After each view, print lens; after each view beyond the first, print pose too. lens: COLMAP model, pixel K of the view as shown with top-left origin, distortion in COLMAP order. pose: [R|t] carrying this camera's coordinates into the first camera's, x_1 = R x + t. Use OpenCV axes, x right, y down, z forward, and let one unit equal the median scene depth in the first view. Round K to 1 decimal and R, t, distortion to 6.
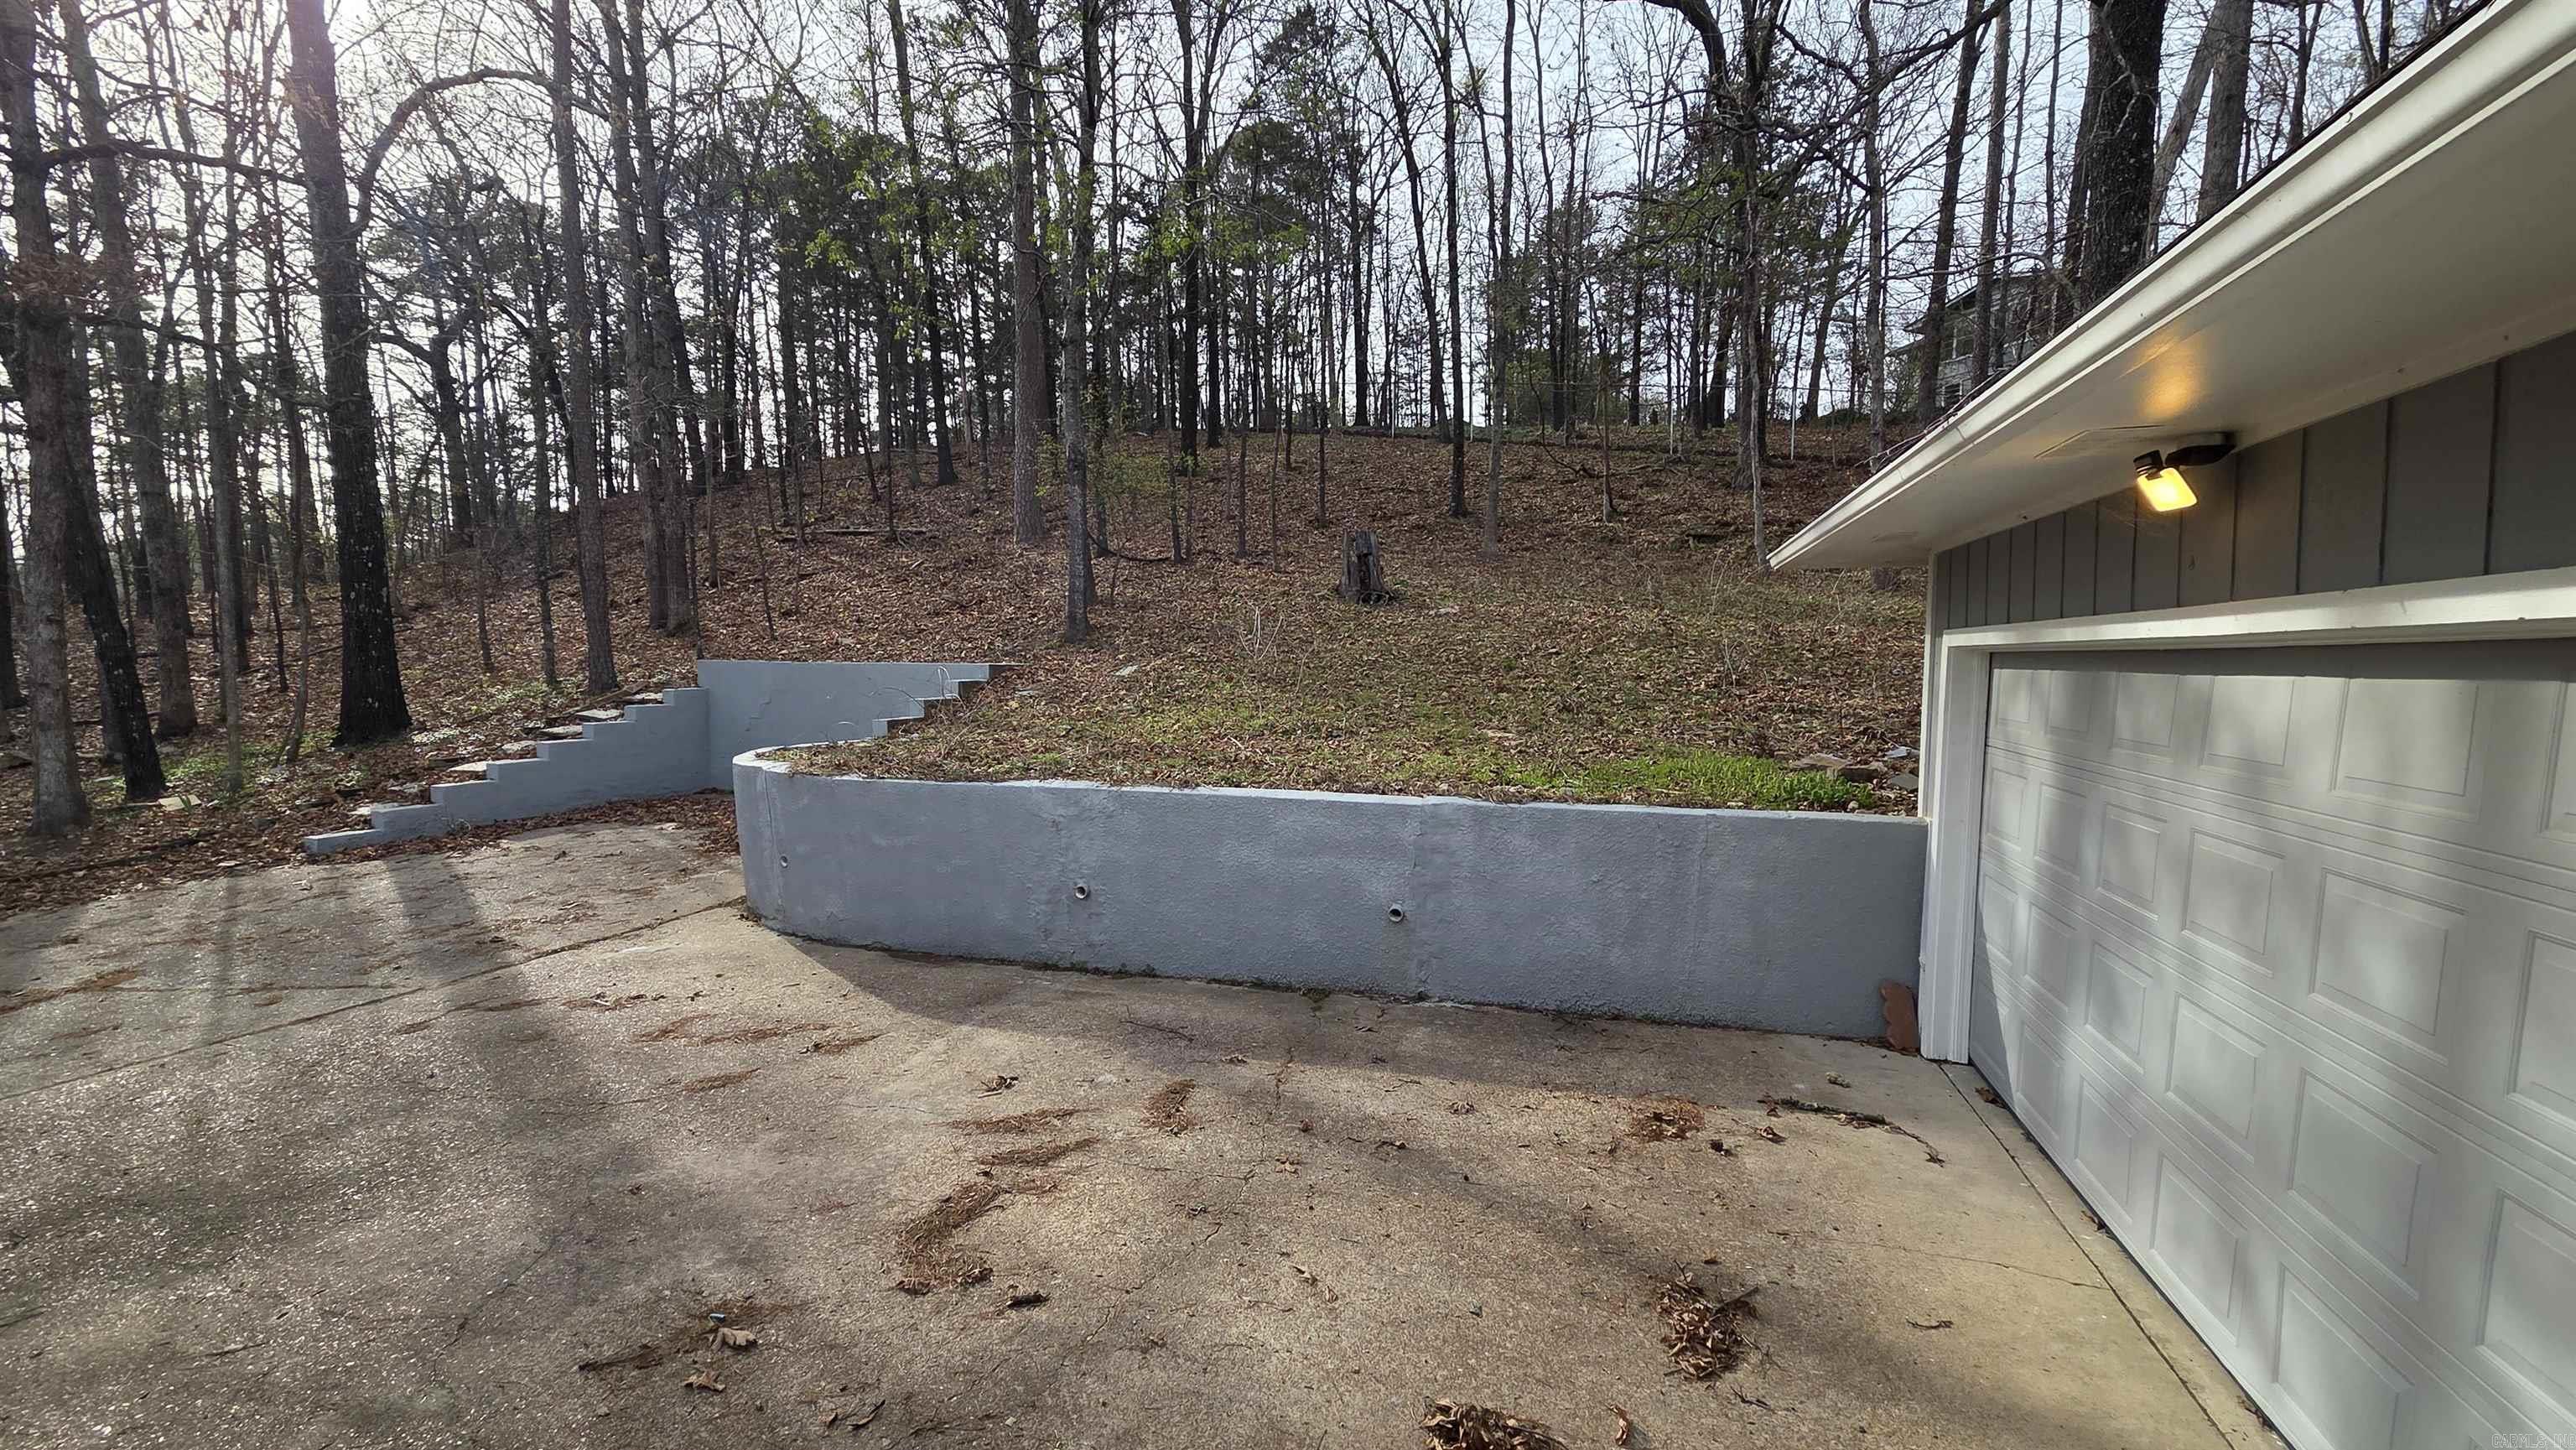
lens RADIAL K [[1051.5, 0, 1286.7], [0, 1051.5, 724.9], [0, 0, 1]] dist [0.006708, -0.001177]
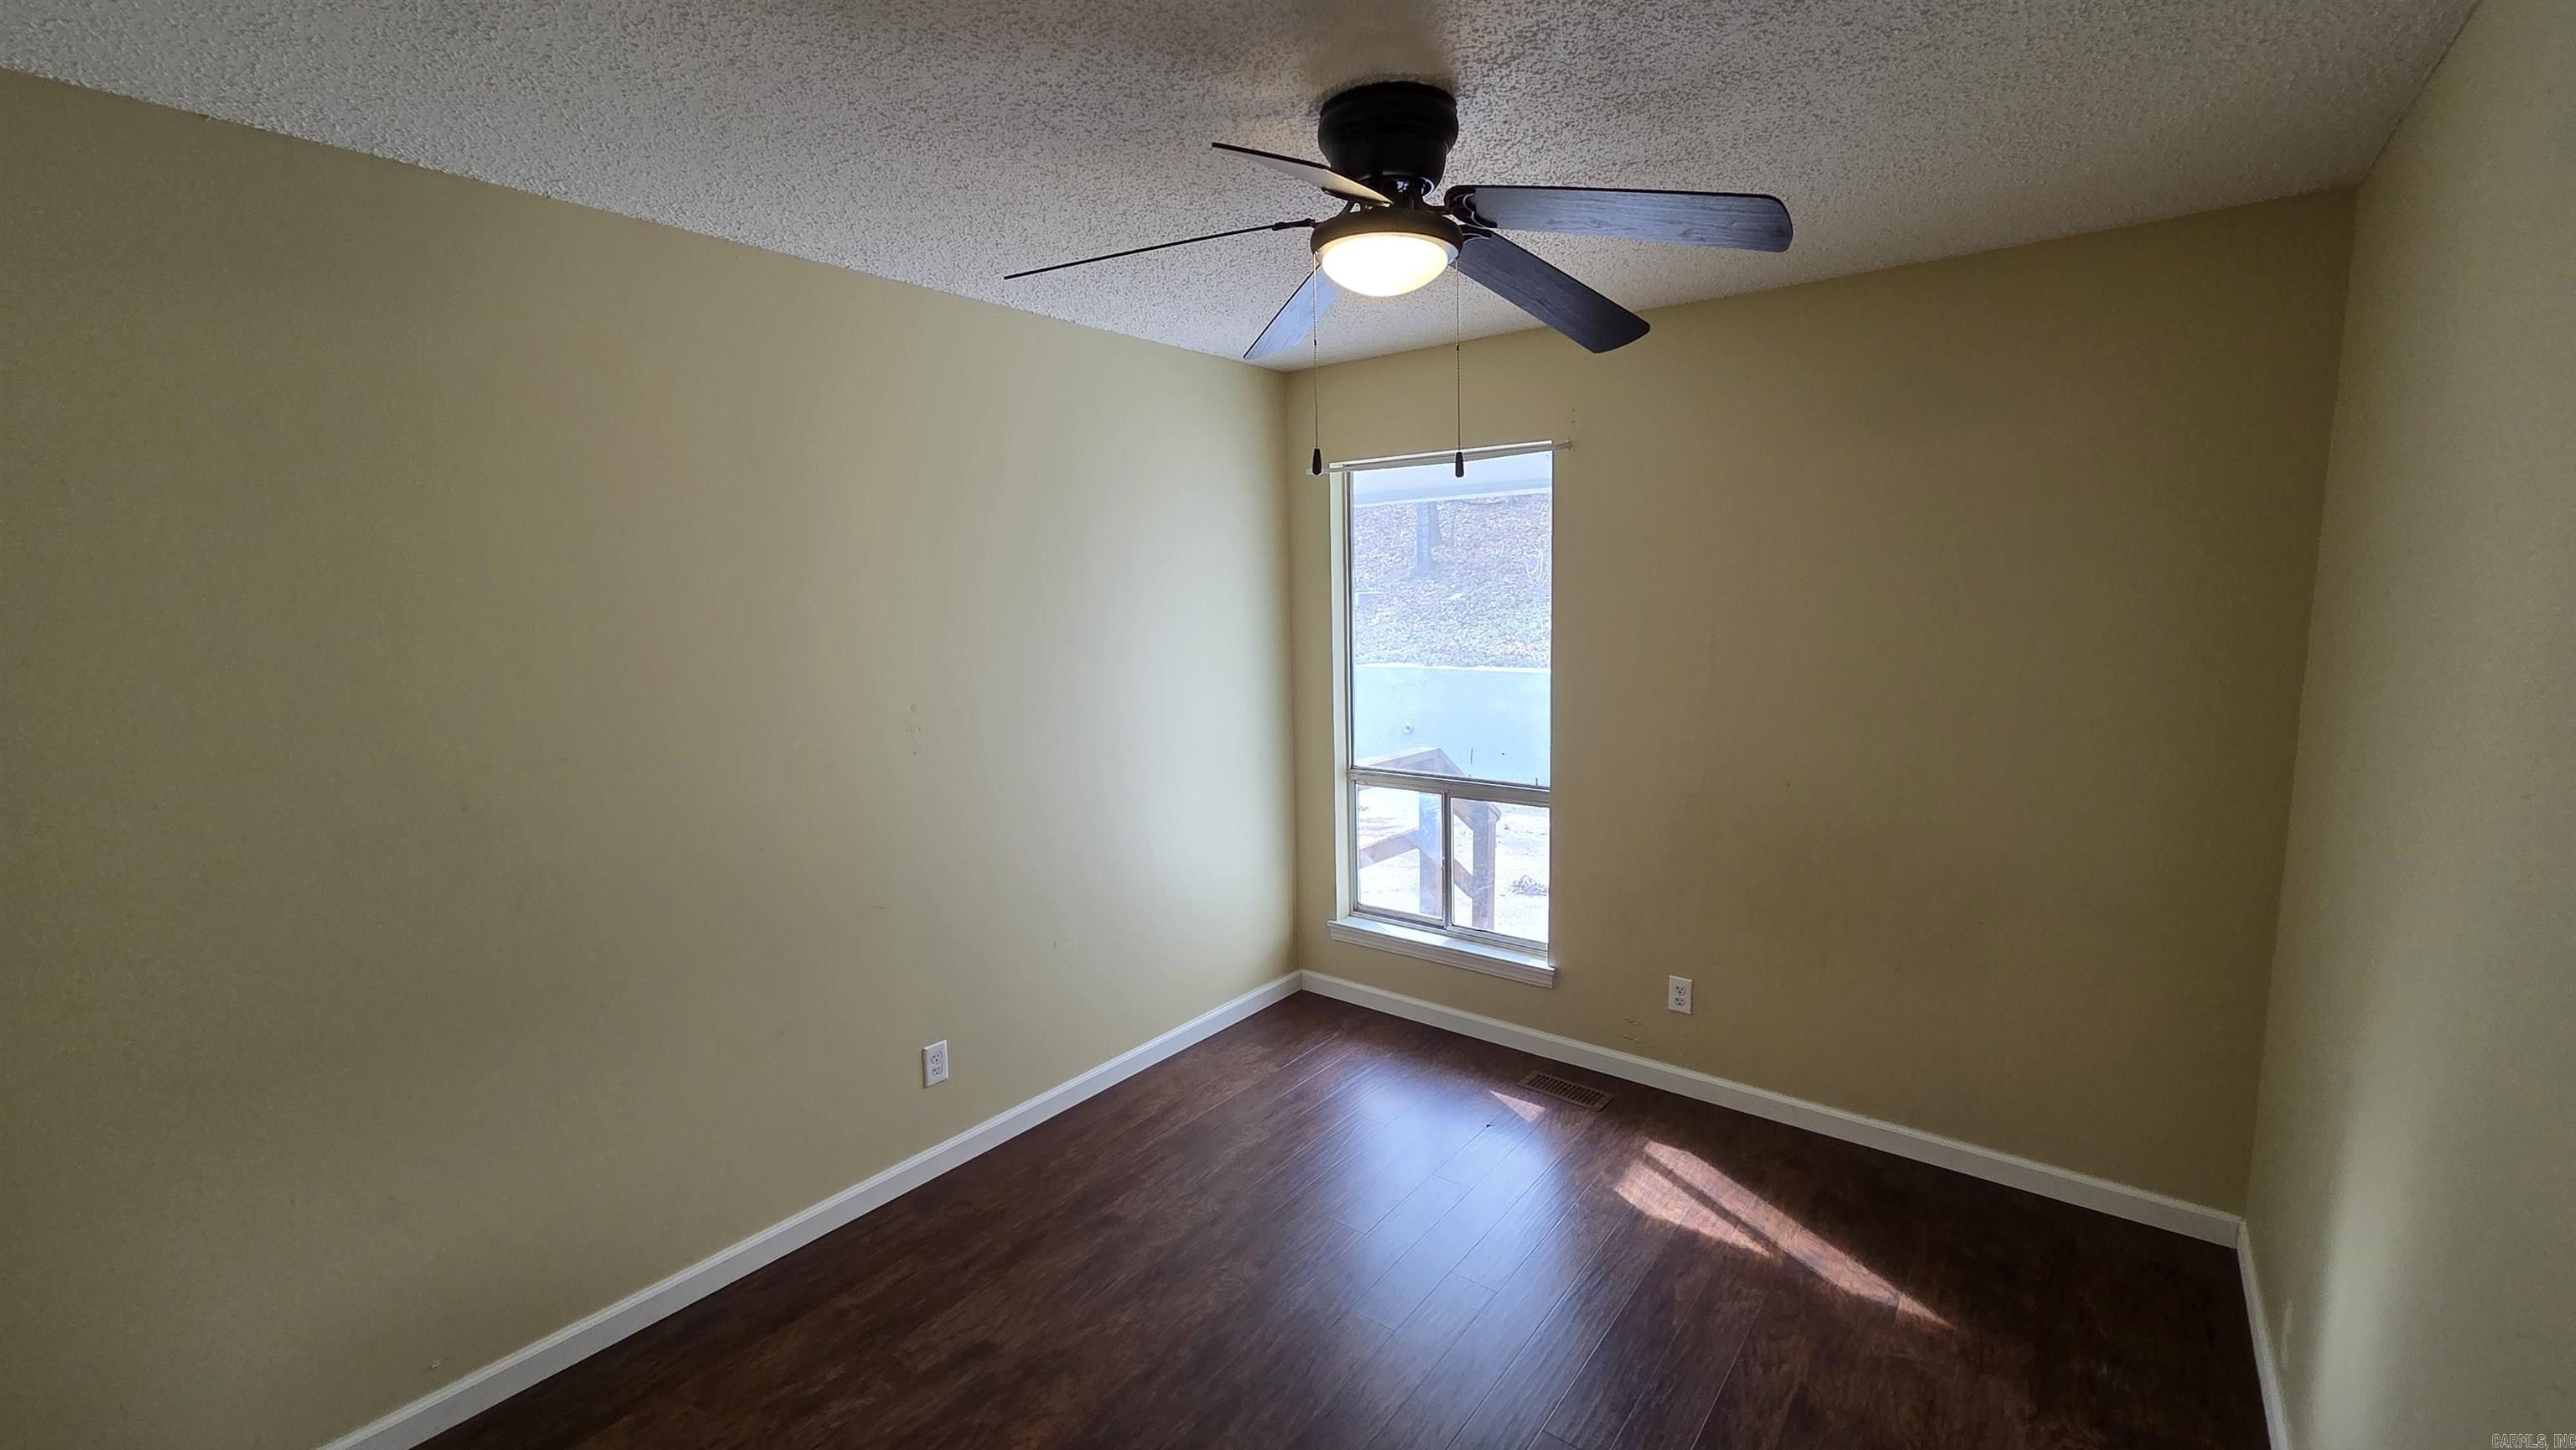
lens RADIAL K [[1051.5, 0, 1304.5], [0, 1051.5, 729.0], [0, 0, 1]] dist [0.006708, -0.001177]
pose [[0.945681, 0.028846, -0.323814, 0.180121], [-0.004245, 0.997066, 0.076425, 0.027303], [0.325069, -0.070899, 0.943029, -0.598620]]
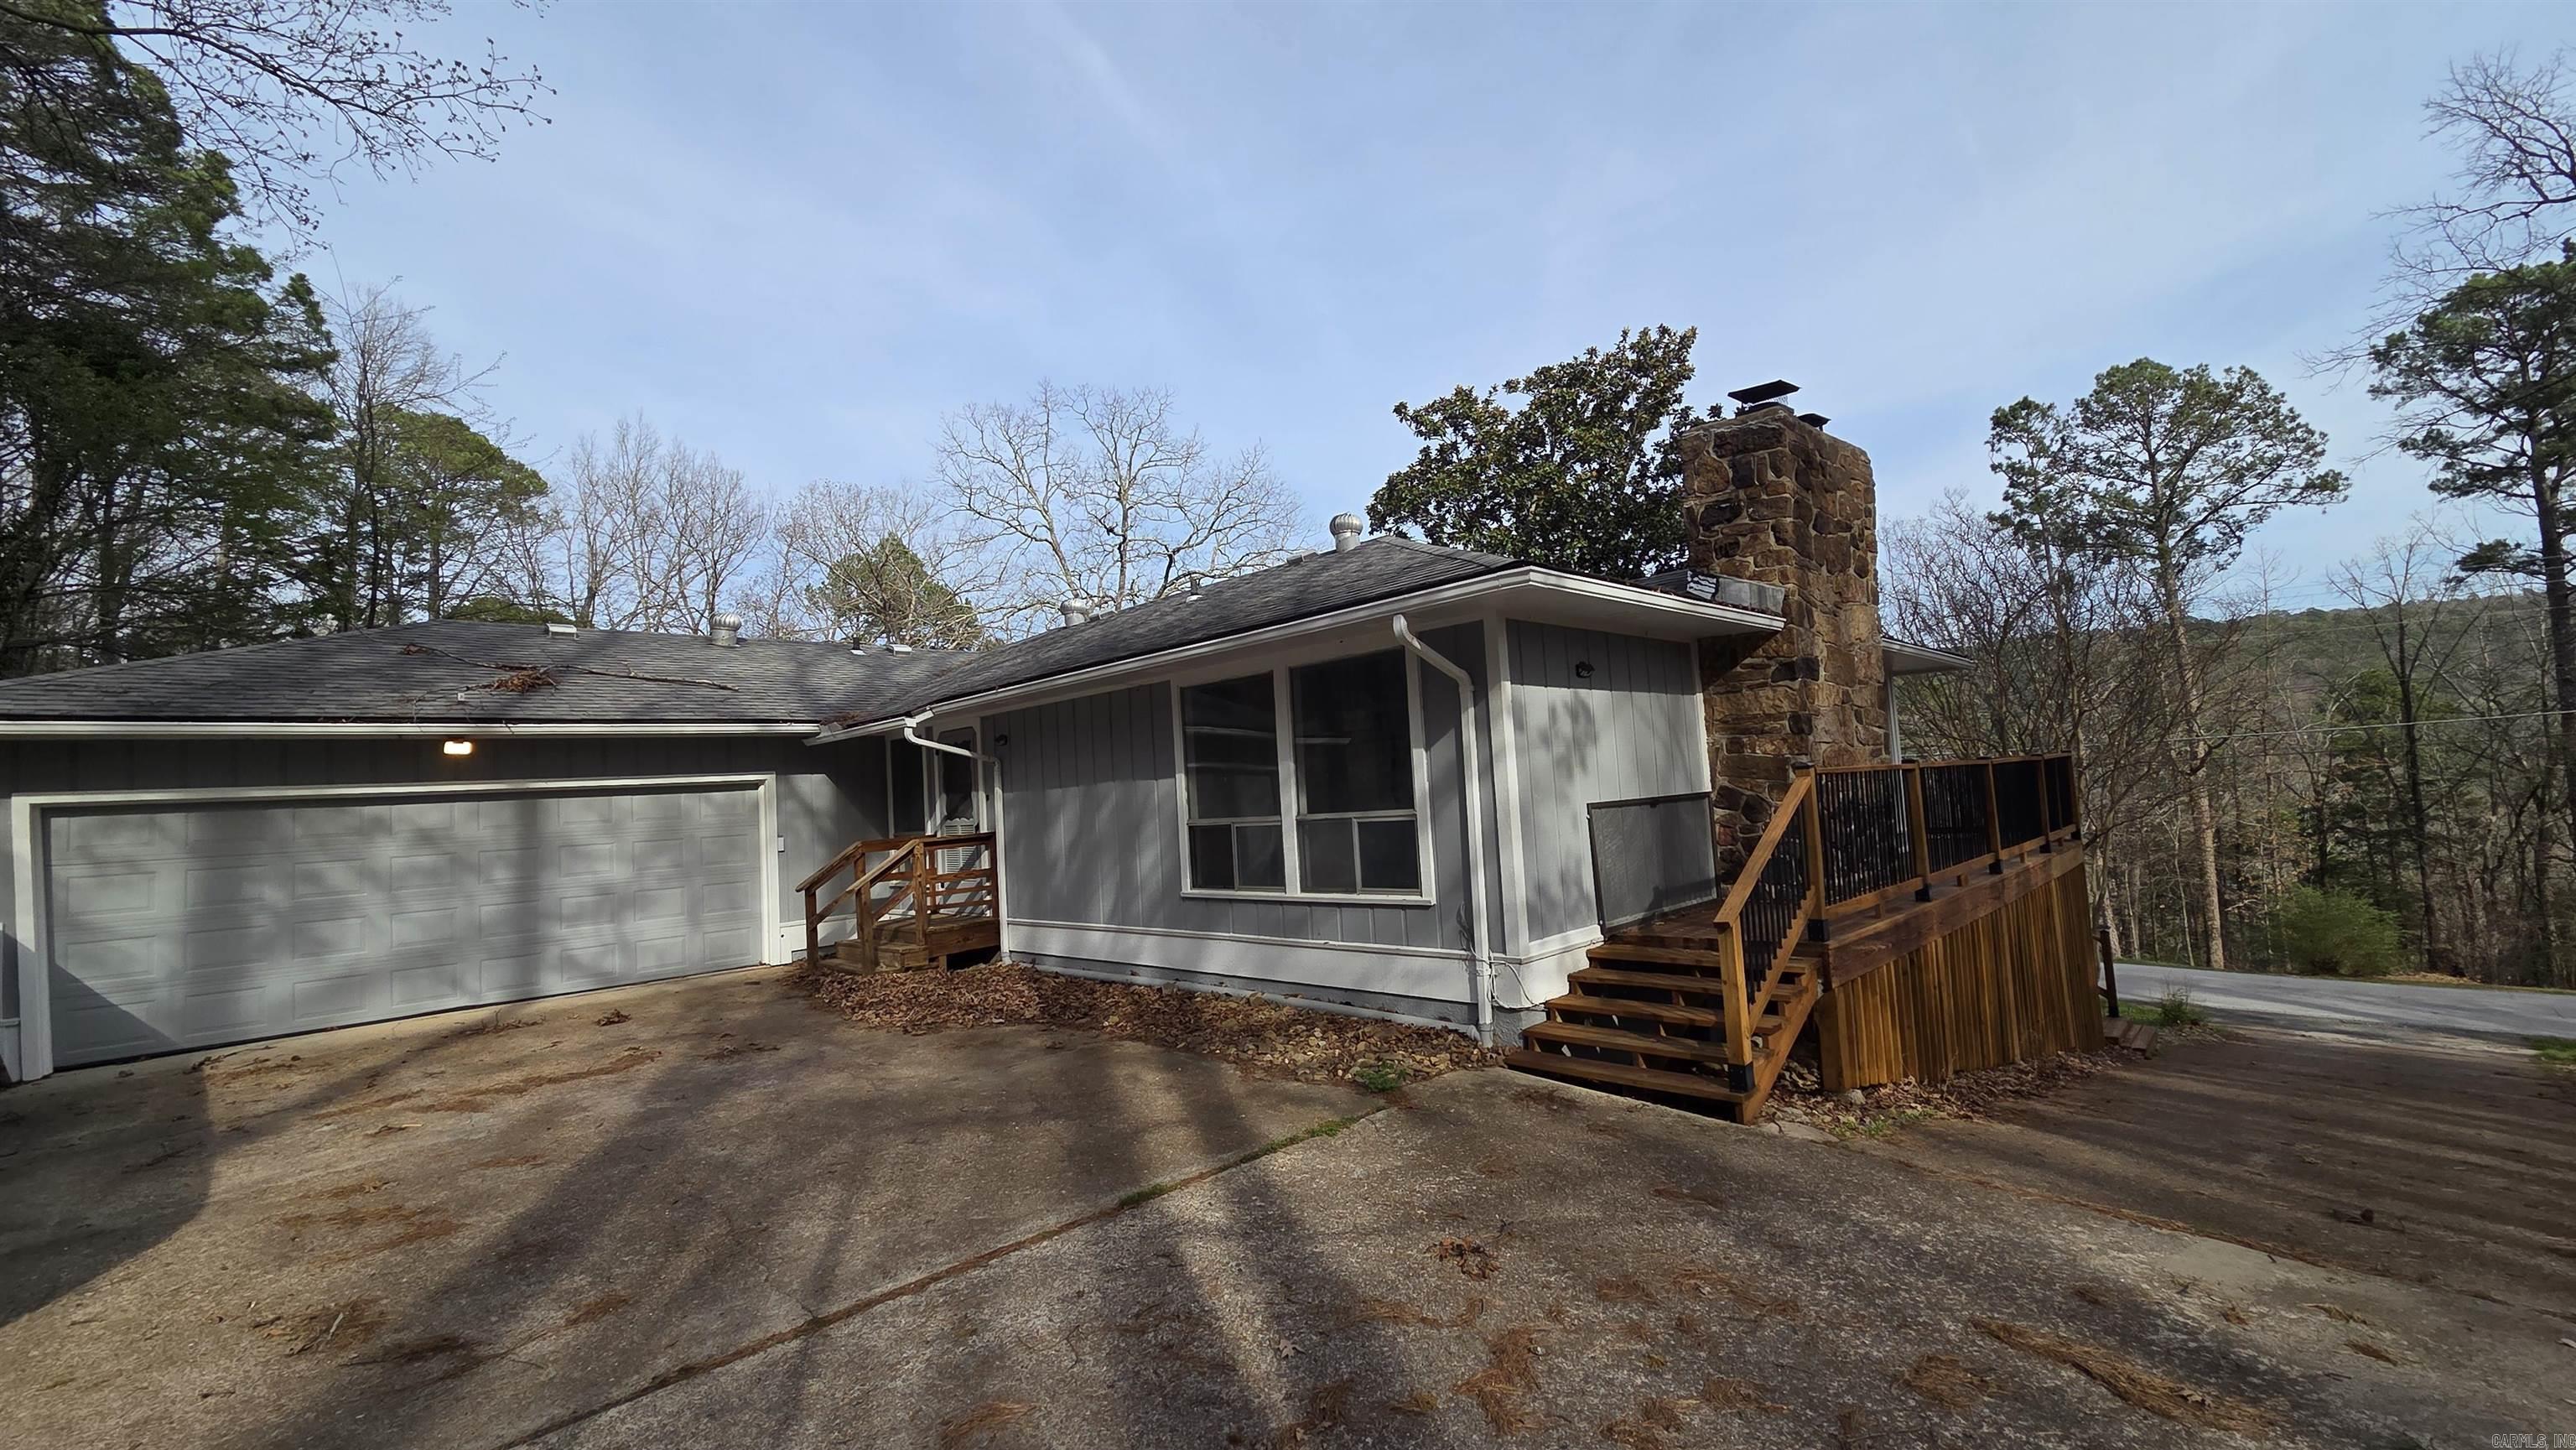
lens RADIAL K [[1051.5, 0, 1291.8], [0, 1051.5, 719.4], [0, 0, 1]] dist [0.006708, -0.001177]
pose [[-0.885603, 0.086730, 0.456274, -0.804354], [0.089840, 0.995844, -0.014918, -0.005270], [-0.455672, 0.027780, -0.889714, 0.726192]]
